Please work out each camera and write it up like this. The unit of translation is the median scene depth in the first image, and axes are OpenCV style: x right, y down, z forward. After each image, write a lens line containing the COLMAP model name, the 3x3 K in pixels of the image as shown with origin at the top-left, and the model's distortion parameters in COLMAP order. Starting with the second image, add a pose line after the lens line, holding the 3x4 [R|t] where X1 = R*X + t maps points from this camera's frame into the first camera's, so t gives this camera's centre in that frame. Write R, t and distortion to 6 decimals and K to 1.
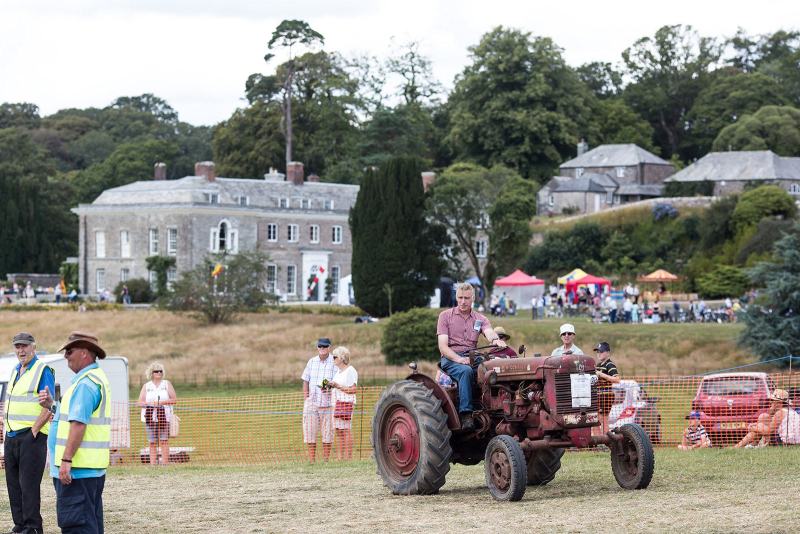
lens RADIAL K [[2996.5, 0, 402.0], [0, 2996.5, 265.5], [0, 0, 1]] dist [-0.074500, 0.000000]
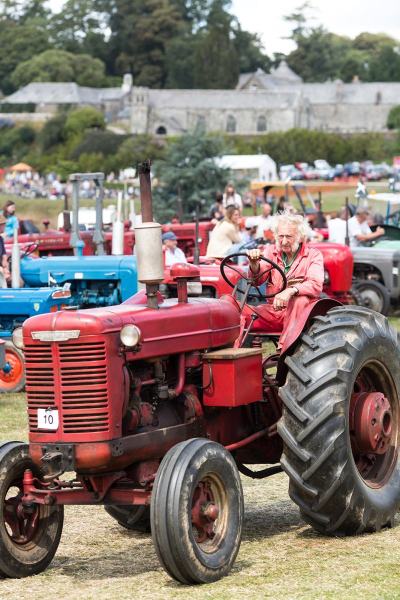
lens RADIAL K [[2247.4, 0, 200.7], [0, 2247.4, 301.5], [0, 0, 1]] dist [-0.074500, 0.000000]
pose [[0.969929, -0.001758, 0.243380, -0.082945], [-0.013742, 0.997983, 0.061973, -0.000420], [-0.242998, -0.063454, 0.967949, -0.087913]]
